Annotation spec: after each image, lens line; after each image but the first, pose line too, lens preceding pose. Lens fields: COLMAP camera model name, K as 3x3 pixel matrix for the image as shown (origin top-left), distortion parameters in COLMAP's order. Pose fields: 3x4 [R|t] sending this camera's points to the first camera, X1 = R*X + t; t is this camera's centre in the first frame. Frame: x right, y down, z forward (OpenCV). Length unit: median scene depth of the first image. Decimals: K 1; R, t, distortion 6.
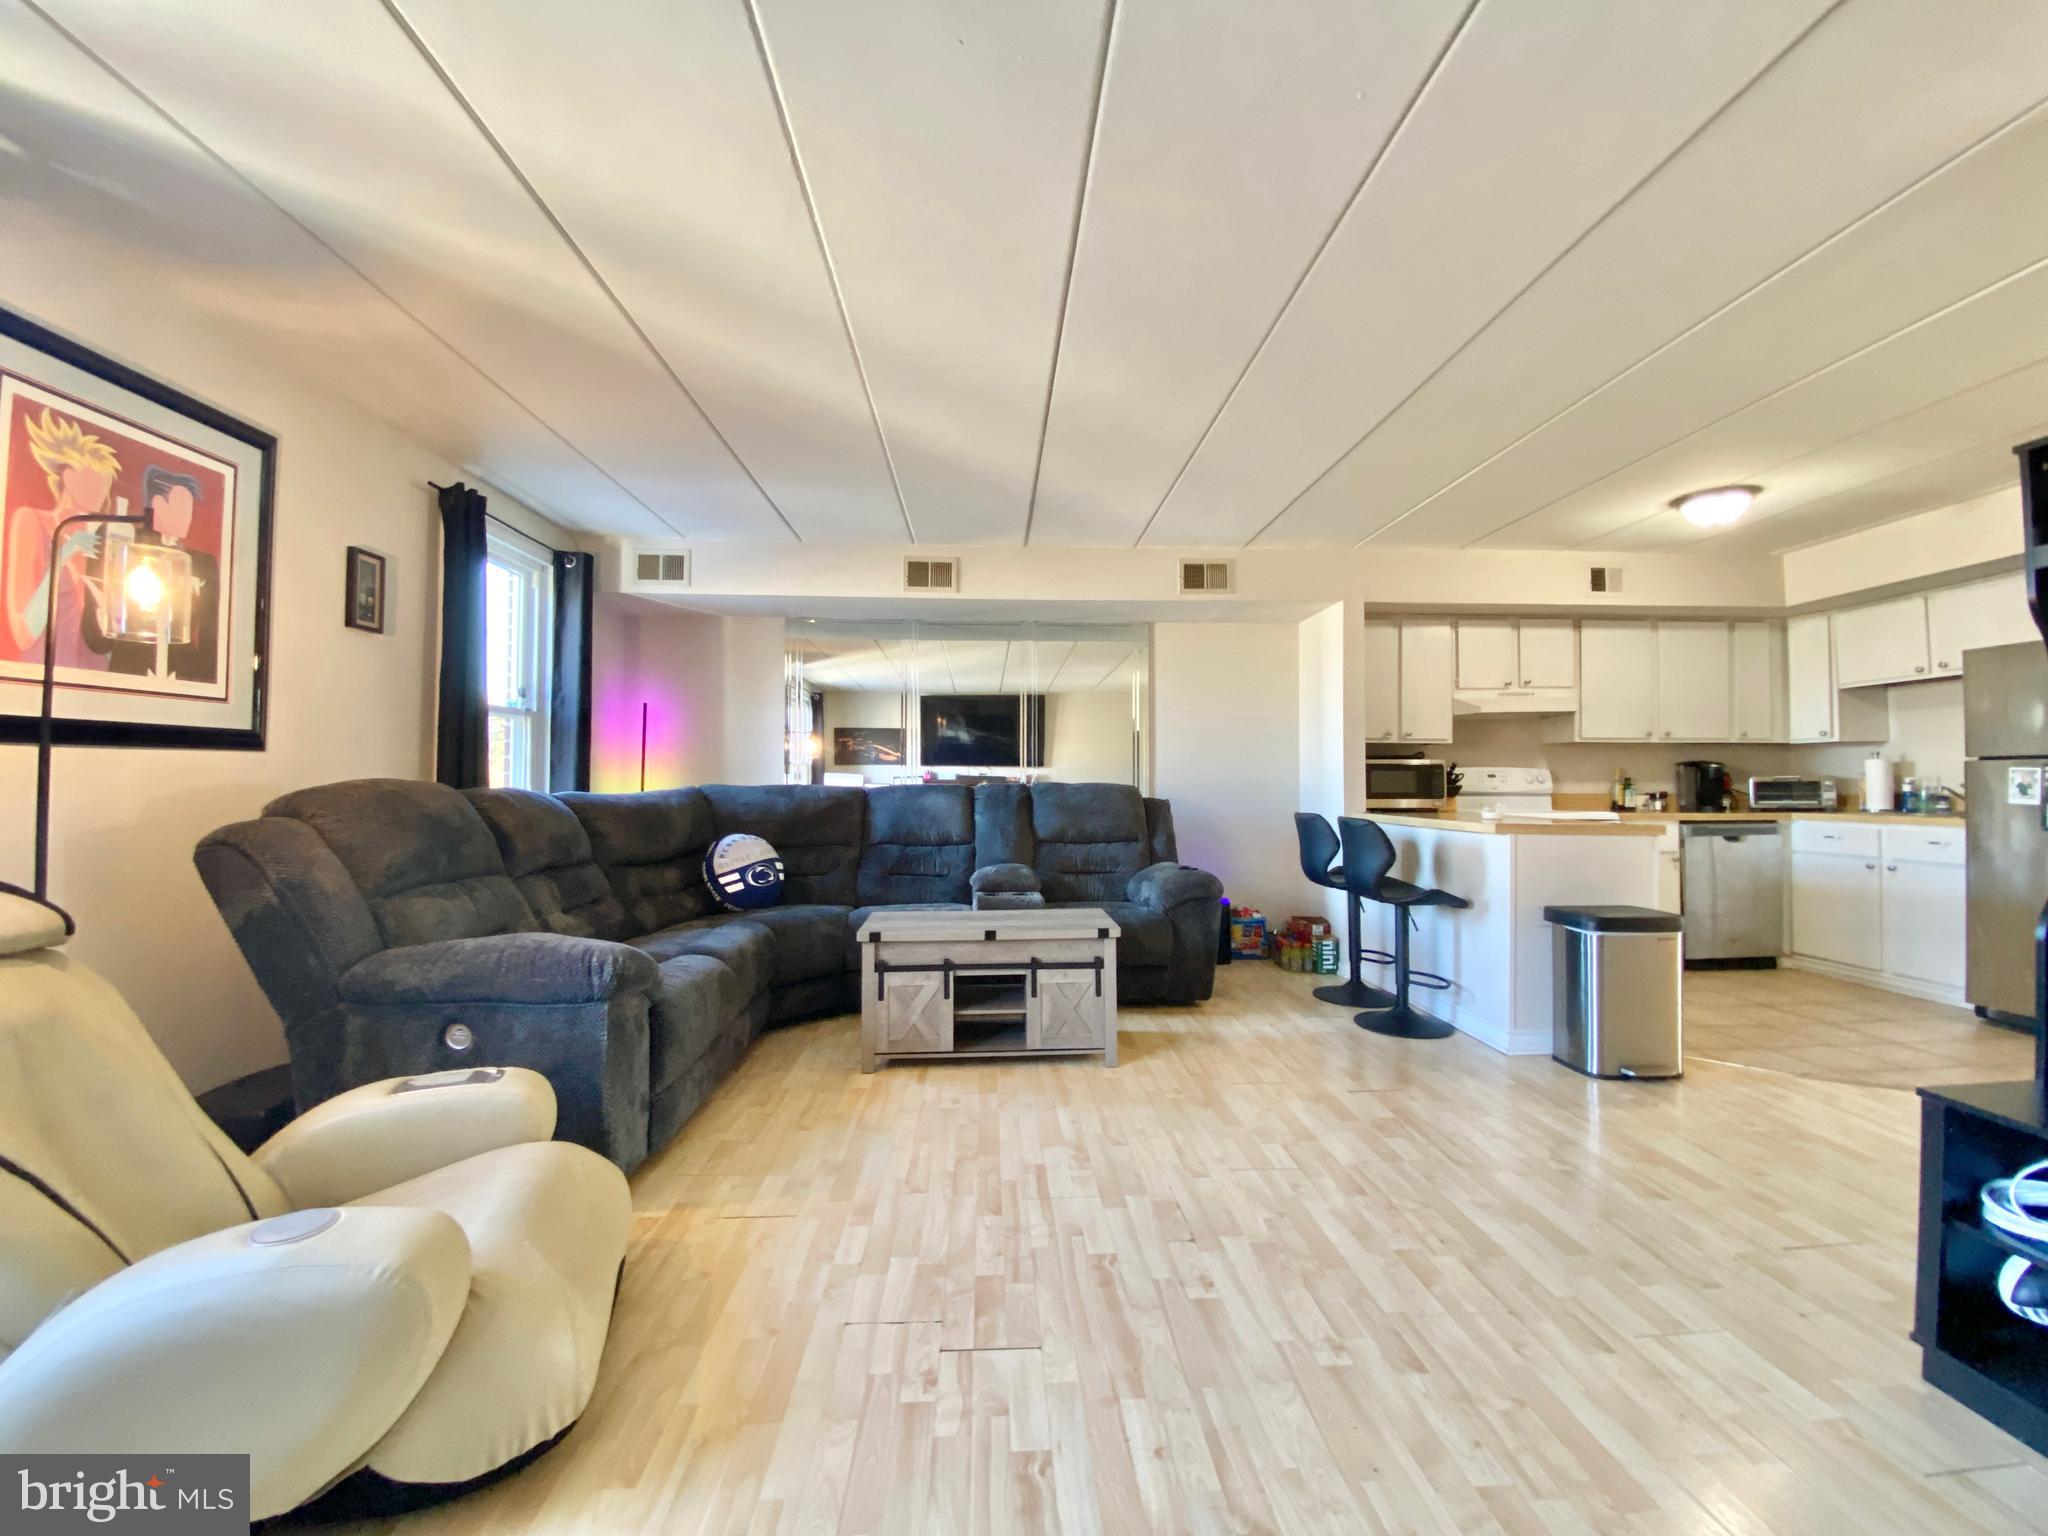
lens RADIAL K [[826.0, 0, 1026.0], [0, 826.0, 761.7], [0, 0, 1]] dist [0.018567, -0.018840]
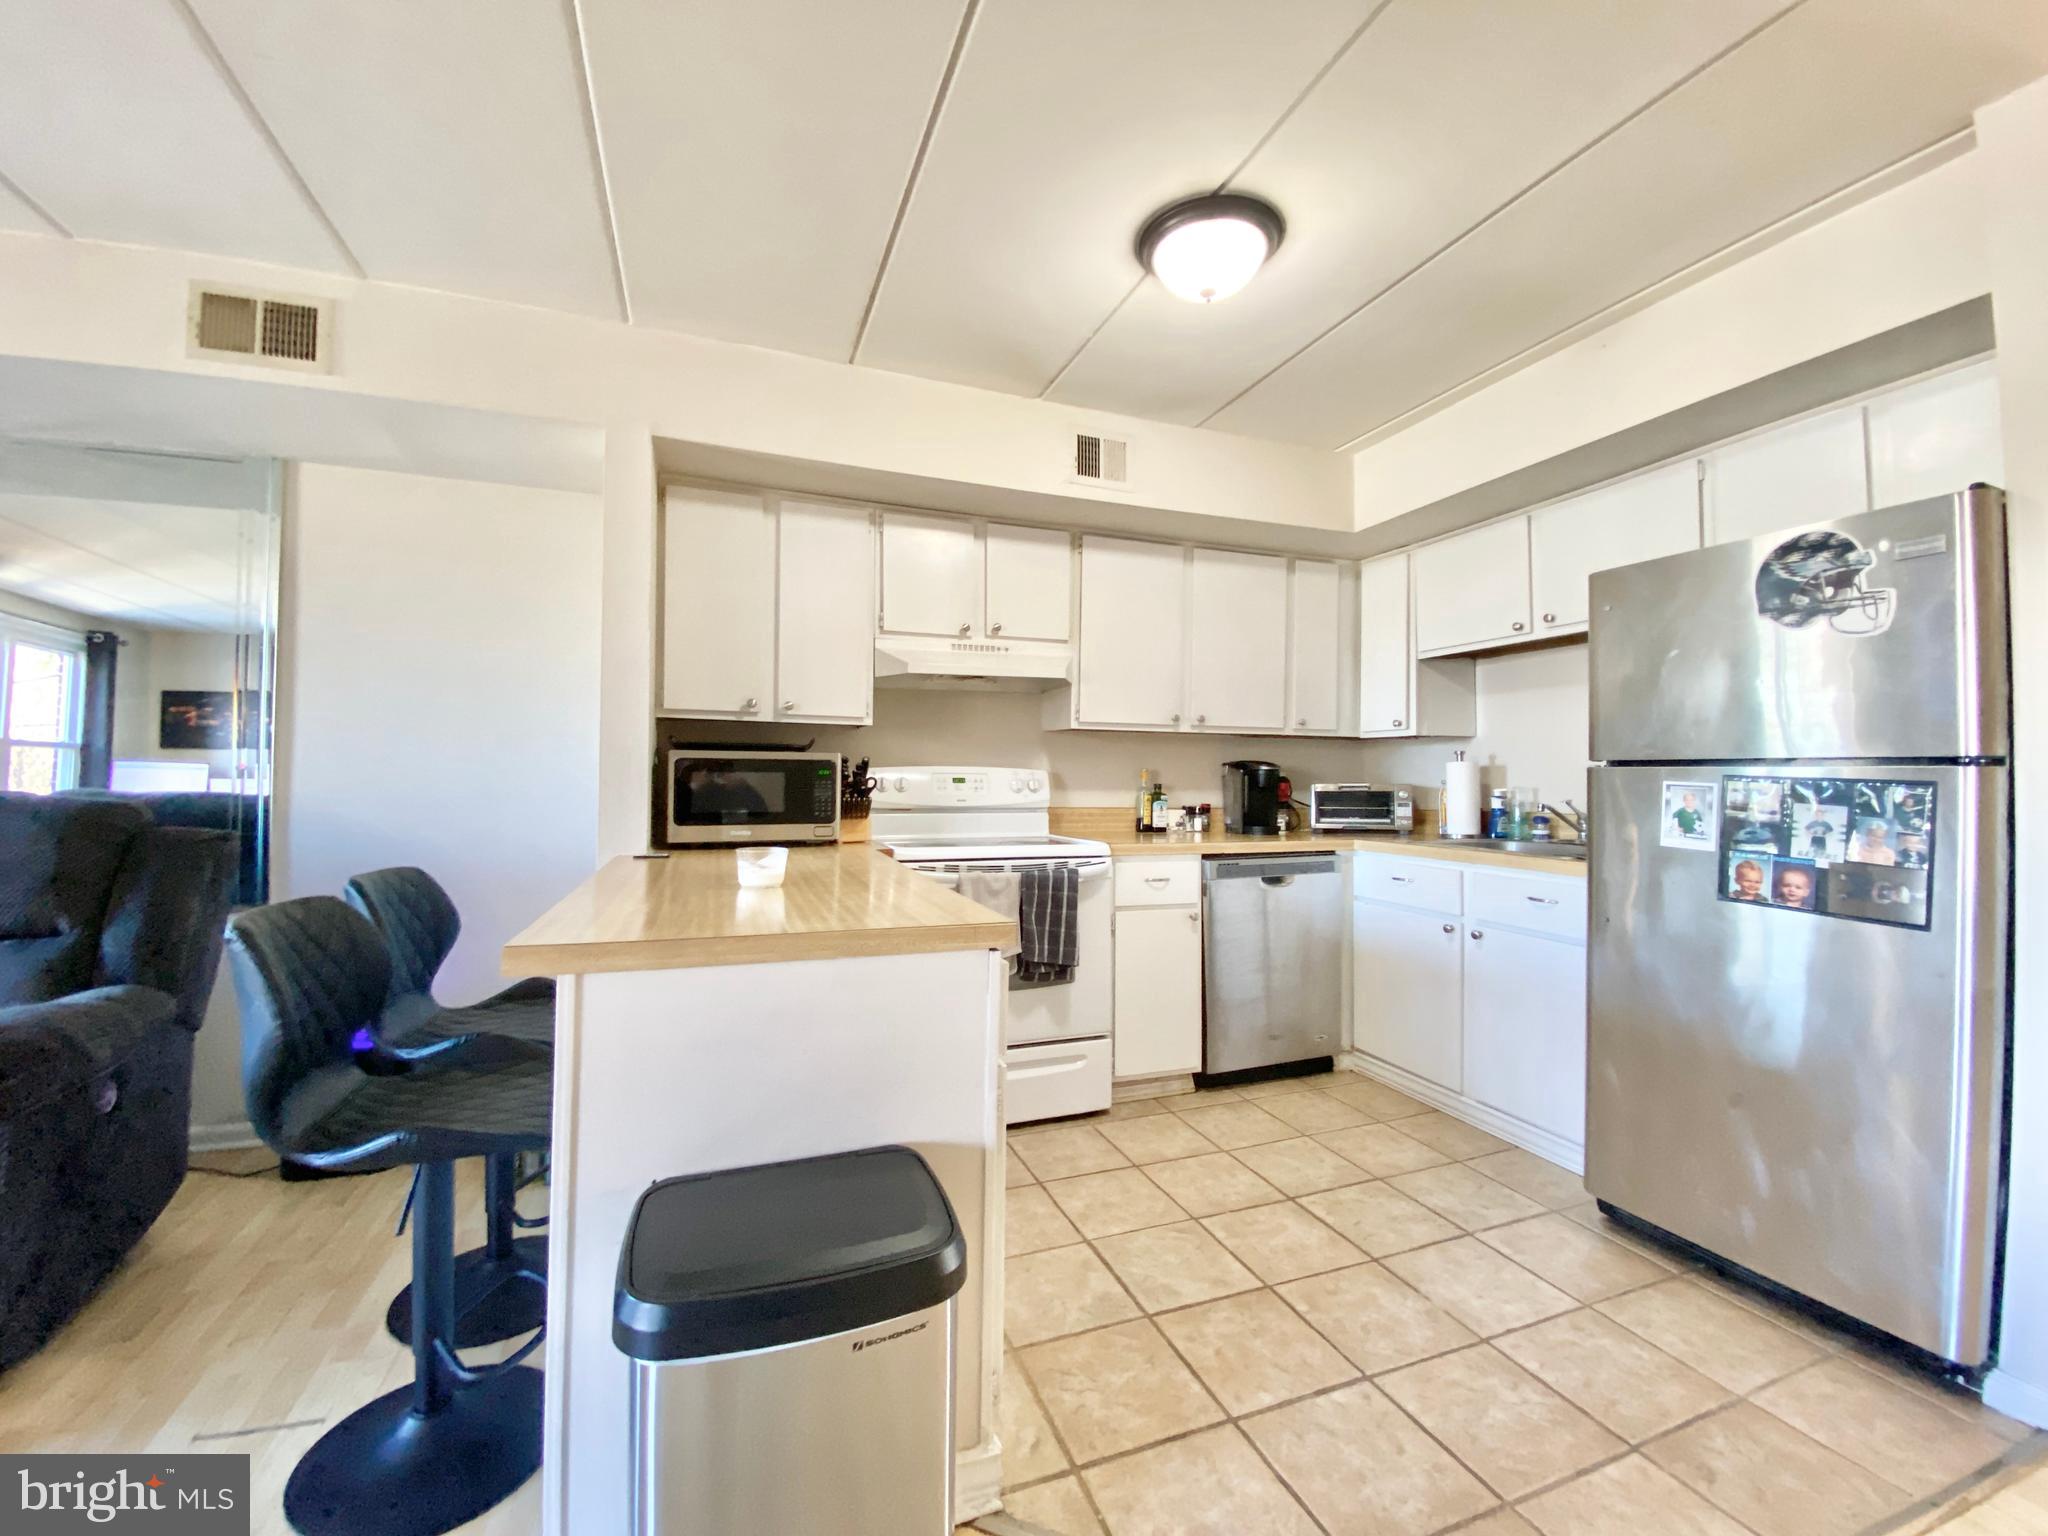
lens RADIAL K [[826.0, 0, 1019.8], [0, 826.0, 761.7], [0, 0, 1]] dist [0.018567, -0.018840]
pose [[0.952616, 0.011946, 0.303941, 0.507872], [-0.015052, 0.999856, 0.007876, -0.003221], [-0.303803, -0.012077, 0.952658, 0.486918]]
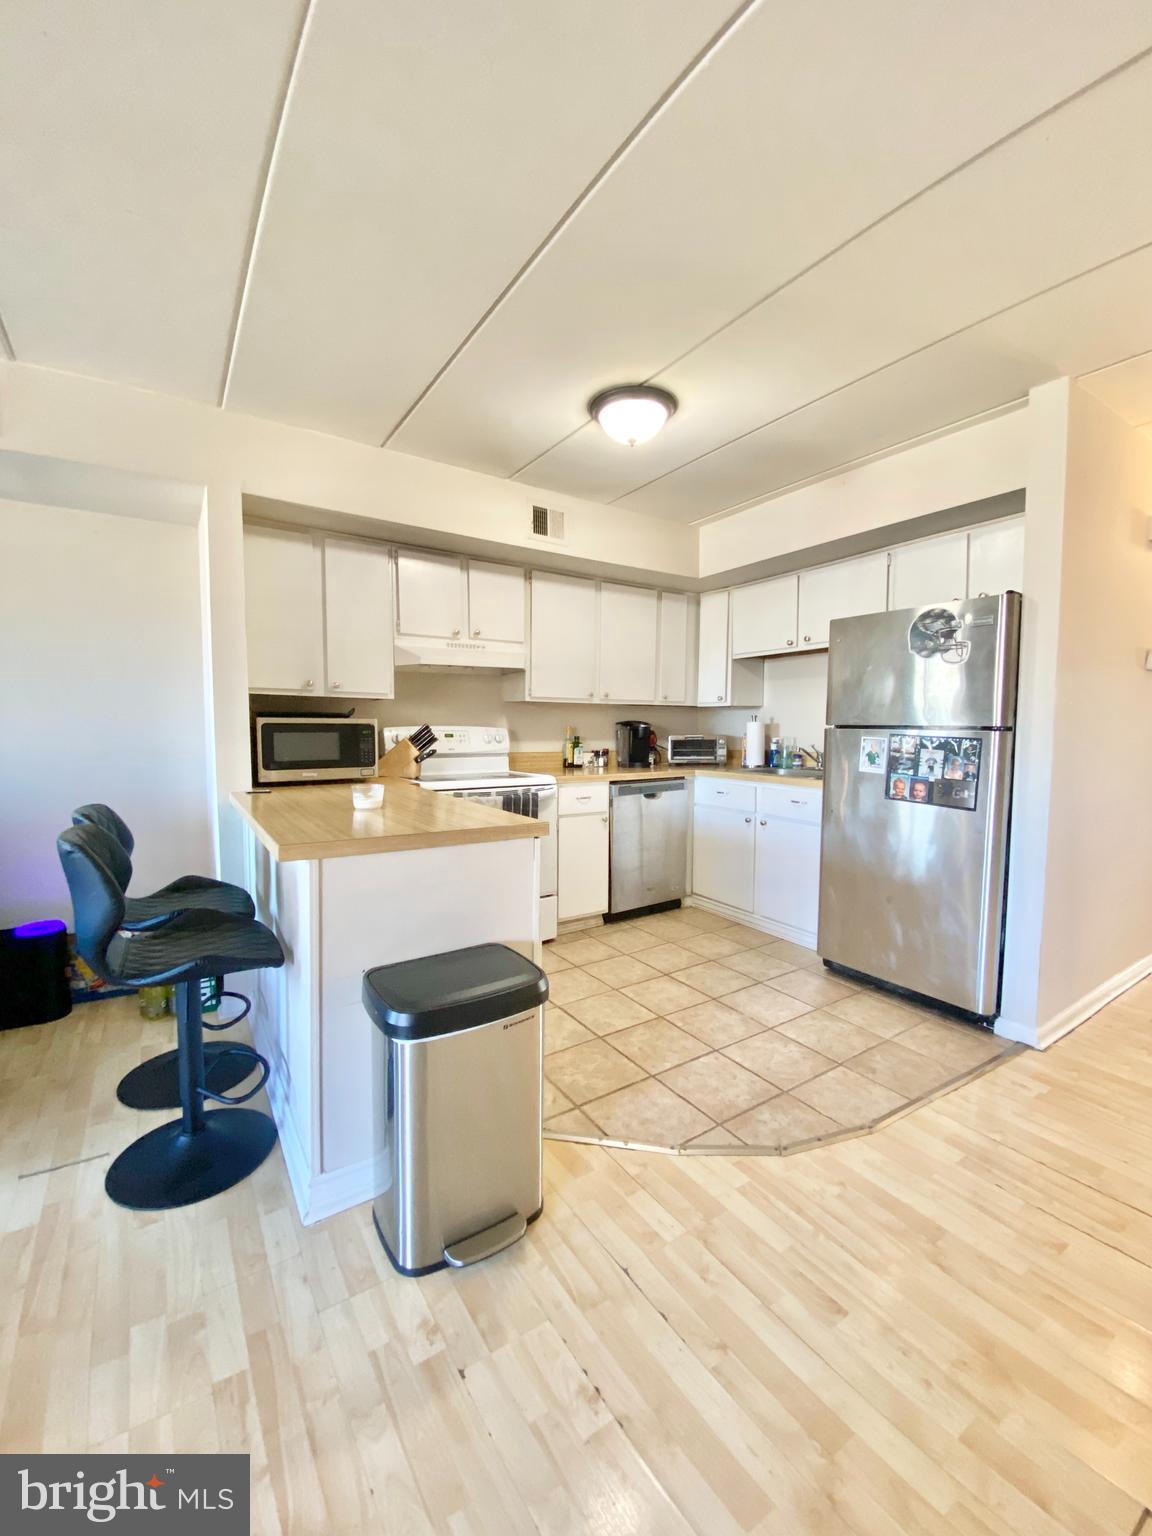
lens RADIAL K [[619.5, 0, 573.2], [0, 619.5, 768.8], [0, 0, 1]] dist [0.018567, -0.018840]
pose [[0.859809, -0.033757, 0.509499, 0.401495], [-0.017143, 0.995341, 0.094876, -0.017000], [-0.510328, -0.090310, 0.855225, 0.416110]]
